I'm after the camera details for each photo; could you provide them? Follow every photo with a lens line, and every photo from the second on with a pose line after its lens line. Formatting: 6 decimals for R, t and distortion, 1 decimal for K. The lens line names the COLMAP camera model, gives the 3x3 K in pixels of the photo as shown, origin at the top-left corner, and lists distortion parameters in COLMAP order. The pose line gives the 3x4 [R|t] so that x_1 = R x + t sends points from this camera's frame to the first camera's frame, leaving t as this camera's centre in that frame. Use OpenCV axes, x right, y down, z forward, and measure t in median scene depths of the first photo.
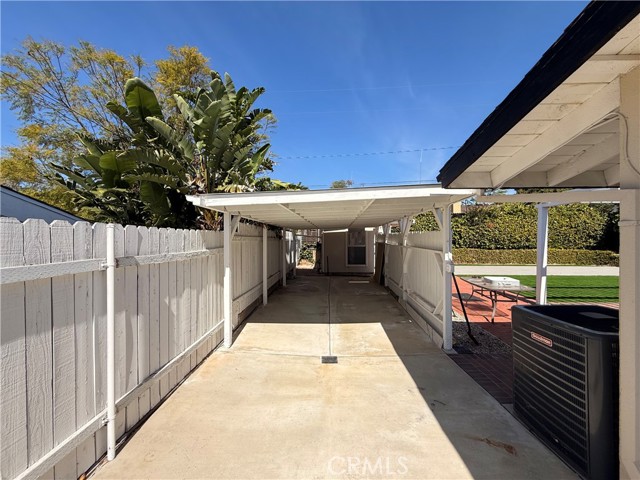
lens RADIAL K [[256.9, 0, 319.0], [0, 256.9, 239.0], [0, 0, 1]] dist [-0.000395, -0.000089]
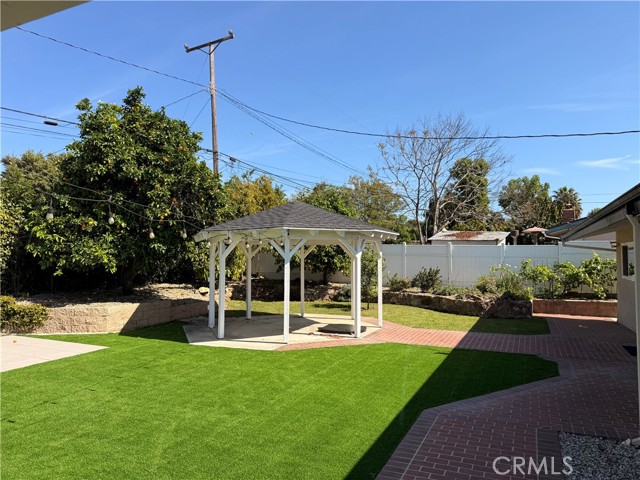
lens RADIAL K [[450.8, 0, 319.0], [0, 450.8, 240.3], [0, 0, 1]] dist [0.042107, -0.049850]
pose [[0.400549, 0.033724, 0.915655, 0.616035], [0.009440, 0.999118, -0.040927, -0.008455], [-0.916227, 0.025037, 0.399877, 0.229682]]
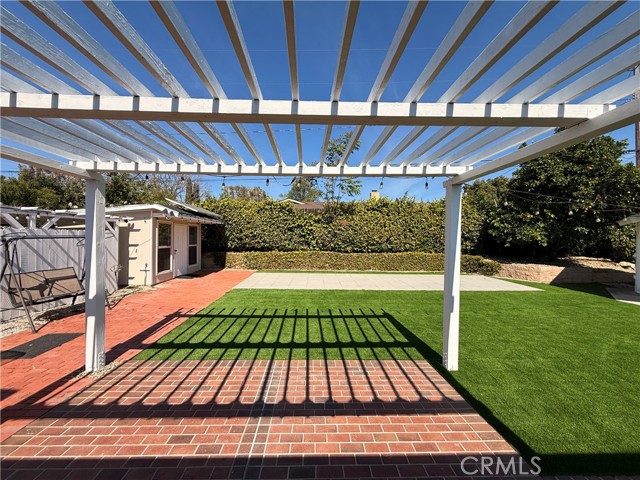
lens RADIAL K [[256.9, 0, 316.1], [0, 256.9, 238.6], [0, 0, 1]] dist [-0.000395, -0.000089]
pose [[0.998719, 0.011855, 0.049187, 0.531718], [-0.011737, 0.999928, -0.002678, -0.000665], [-0.049215, 0.002097, 0.998786, 0.190805]]
